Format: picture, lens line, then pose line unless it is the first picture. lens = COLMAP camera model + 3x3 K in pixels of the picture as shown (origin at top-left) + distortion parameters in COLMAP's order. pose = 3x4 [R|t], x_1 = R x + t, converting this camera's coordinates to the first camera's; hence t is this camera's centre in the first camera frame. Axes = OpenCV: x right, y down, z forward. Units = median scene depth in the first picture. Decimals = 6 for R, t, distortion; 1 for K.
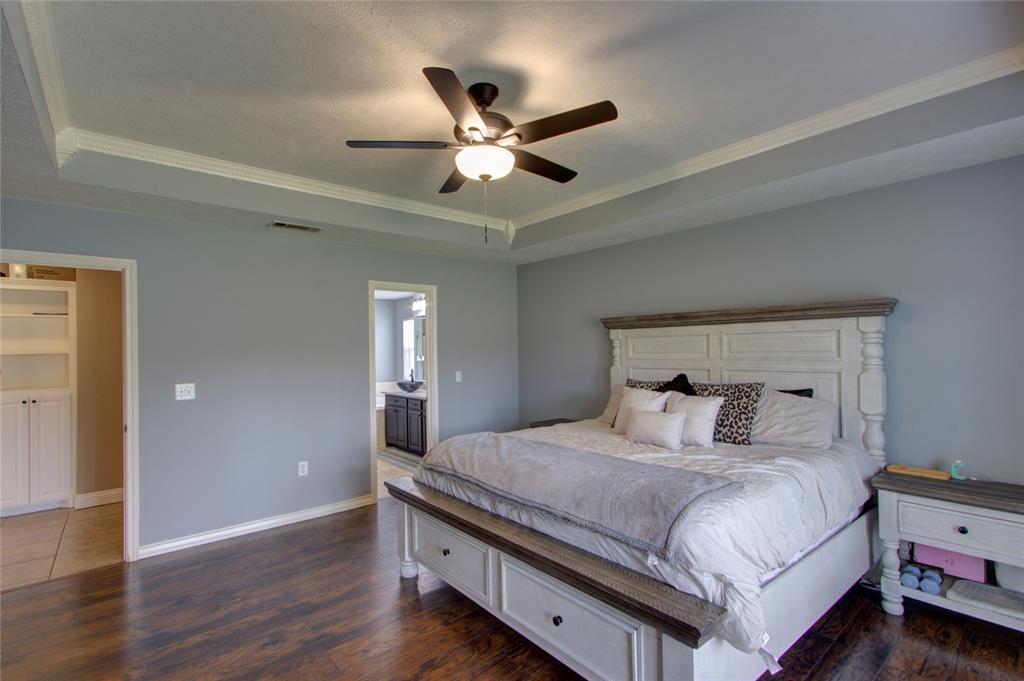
lens RADIAL K [[478.4, 0, 509.2], [0, 478.4, 346.6], [0, 0, 1]] dist [-0.003020, -0.000347]
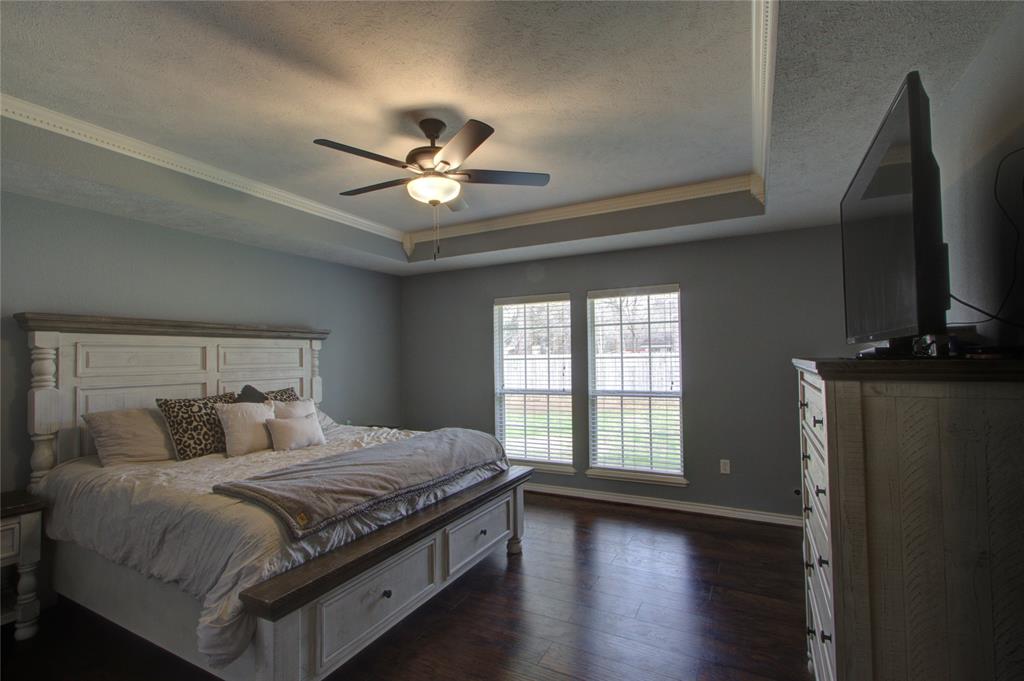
lens RADIAL K [[478.4, 0, 510.7], [0, 478.4, 340.2], [0, 0, 1]] dist [-0.003020, -0.000347]
pose [[-0.388028, 0.050116, 0.920284, -0.843417], [0.012709, 0.998717, -0.049029, 0.020074], [-0.921560, -0.007329, -0.388166, 0.932788]]
